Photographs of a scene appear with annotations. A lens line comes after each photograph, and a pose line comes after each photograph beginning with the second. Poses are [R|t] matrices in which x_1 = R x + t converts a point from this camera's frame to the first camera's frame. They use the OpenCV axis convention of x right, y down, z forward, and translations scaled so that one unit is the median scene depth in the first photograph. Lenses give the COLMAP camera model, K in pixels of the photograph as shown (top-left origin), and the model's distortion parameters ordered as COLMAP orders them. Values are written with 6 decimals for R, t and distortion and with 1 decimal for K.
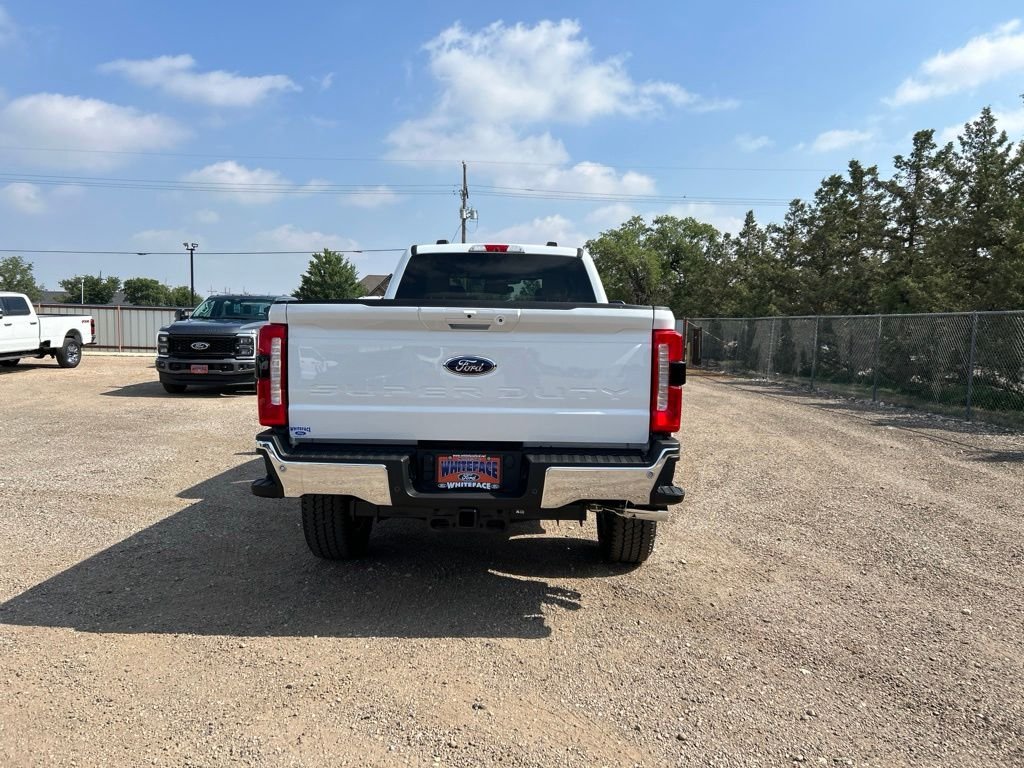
lens RADIAL K [[757.1, 0, 512.0], [0, 757.1, 384.0], [0, 0, 1]] dist [0.025656, -0.031705]
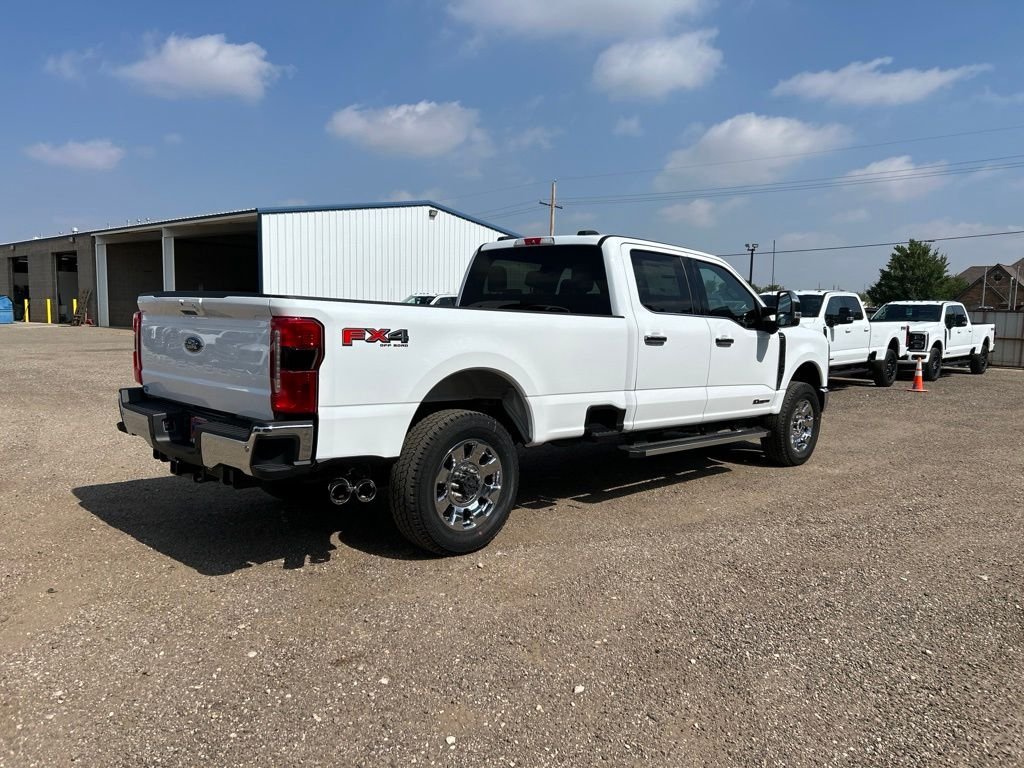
lens RADIAL K [[751.9, 0, 512.0], [0, 751.9, 384.0], [0, 0, 1]] dist [0.102578, -0.143392]
pose [[0.723813, 0.065825, -0.686849, 0.169347], [-0.064681, 0.997529, 0.027438, -0.003907], [0.686958, 0.024566, 0.726282, 0.064862]]
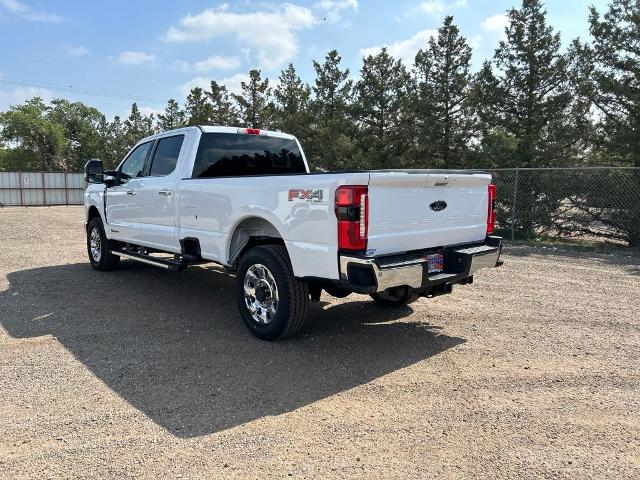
lens RADIAL K [[480.3, 0, 313.1], [0, 480.3, 240.8], [0, 0, 1]] dist [0.058428, -0.067136]
pose [[0.740994, -0.091558, 0.665241, -0.154257], [0.056064, 0.995638, 0.074583, -0.006357], [-0.669168, -0.017970, 0.742894, 0.047376]]
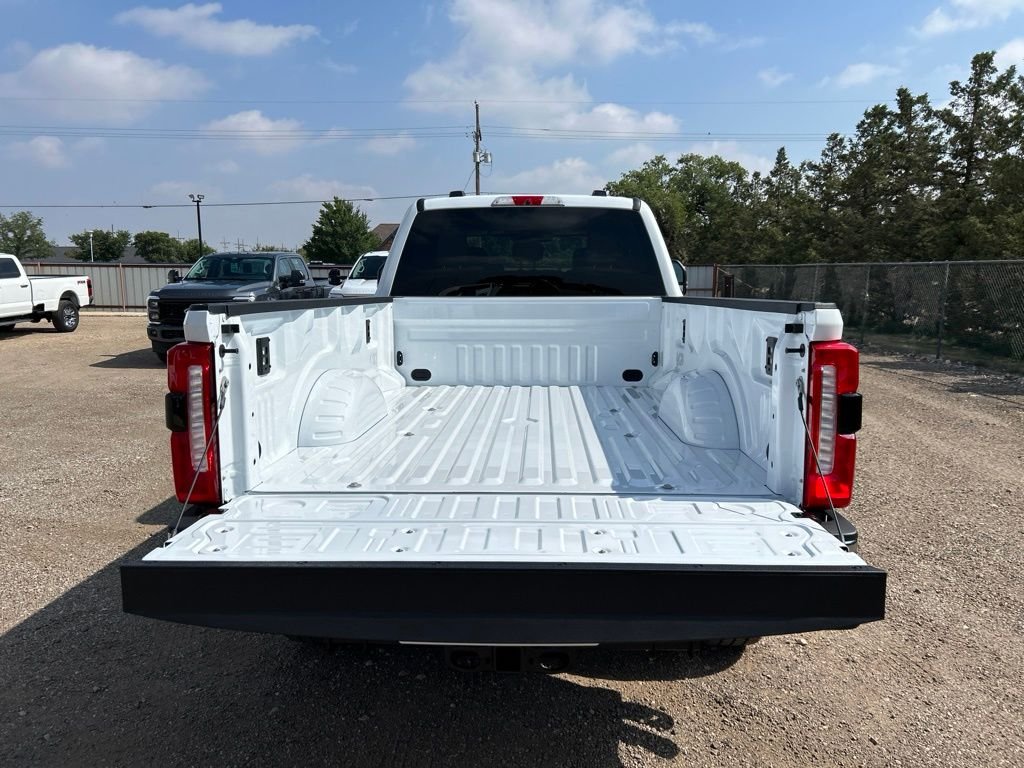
lens RADIAL K [[759.6, 0, 514.4], [0, 759.6, 387.1], [0, 0, 1]] dist [0.010493, -0.007654]
pose [[0.999663, -0.016467, -0.020083, -0.005530], [0.017904, 0.997127, 0.073597, -0.012299], [0.018813, -0.073932, 0.997086, 0.056185]]
